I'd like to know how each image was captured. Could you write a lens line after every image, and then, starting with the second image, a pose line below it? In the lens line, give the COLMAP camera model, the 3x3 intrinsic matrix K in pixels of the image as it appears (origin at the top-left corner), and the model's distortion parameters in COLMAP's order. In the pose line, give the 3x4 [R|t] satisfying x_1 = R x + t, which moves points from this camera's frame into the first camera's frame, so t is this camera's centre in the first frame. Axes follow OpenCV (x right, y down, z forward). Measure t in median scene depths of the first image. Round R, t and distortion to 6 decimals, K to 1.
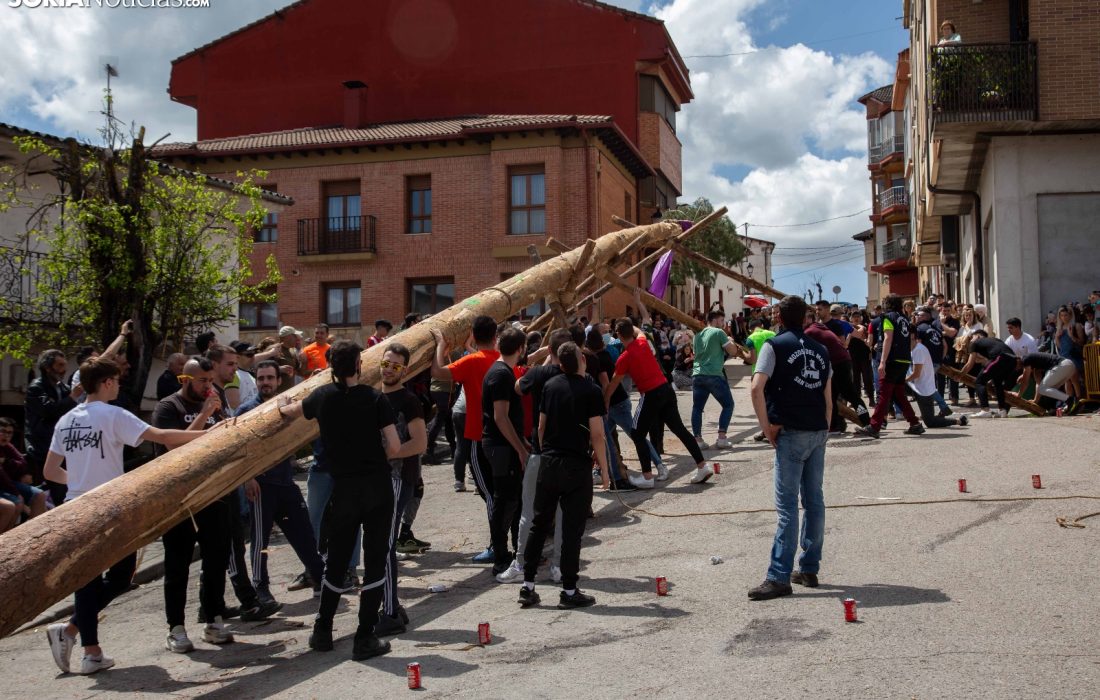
lens RADIAL K [[1335.6, 0, 550.5], [0, 1335.6, 363.4], [0, 0, 1]] dist [-0.005175, 0.407663]
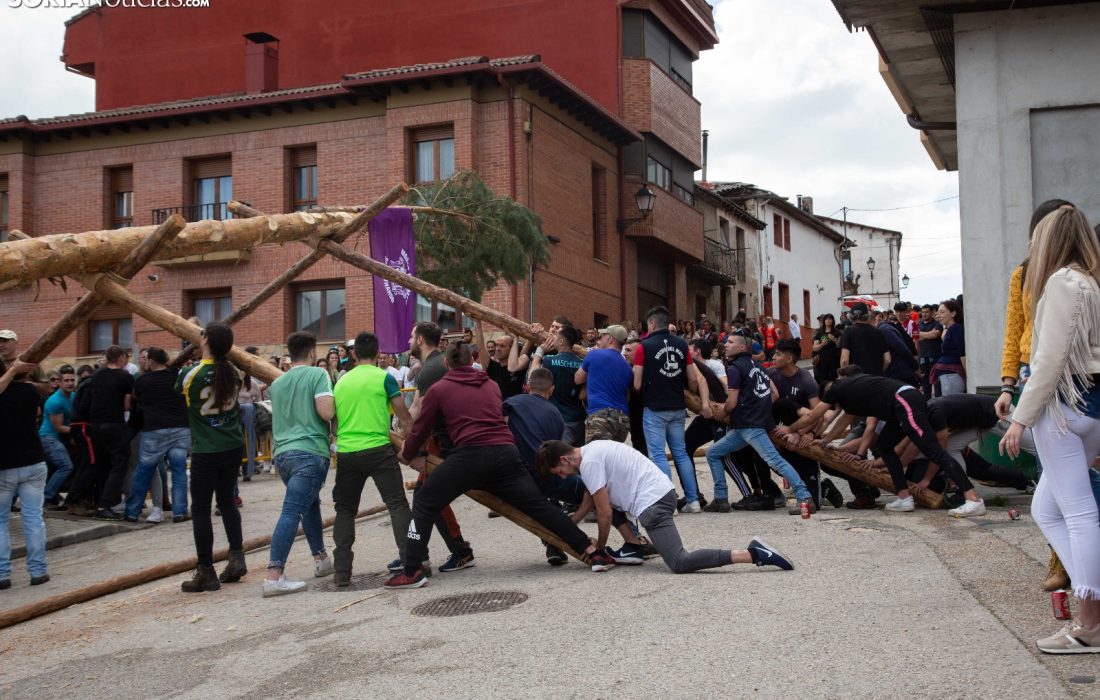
lens RADIAL K [[1421.7, 0, 550.0], [0, 1421.7, 350.0], [0, 0, 1]] dist [0.009546, 0.459141]
pose [[0.992122, -0.016317, -0.124205, 0.138498], [0.014089, 0.999724, -0.018792, -0.008313], [0.124477, 0.016894, 0.992079, 0.217185]]
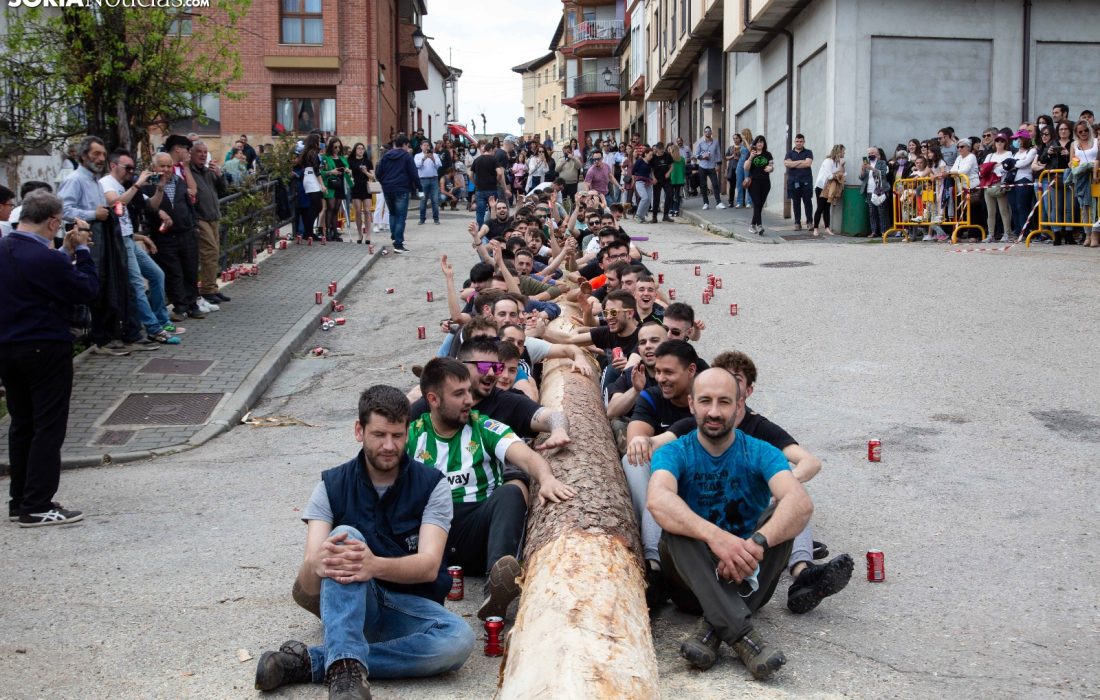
lens RADIAL K [[1335.6, 0, 550.5], [0, 1335.6, 363.4], [0, 0, 1]] dist [-0.005175, 0.407663]
pose [[0.960375, -0.004030, 0.278682, -0.110213], [-0.031493, 0.991923, 0.122872, 0.006016], [-0.276926, -0.126780, 0.952491, 0.010532]]
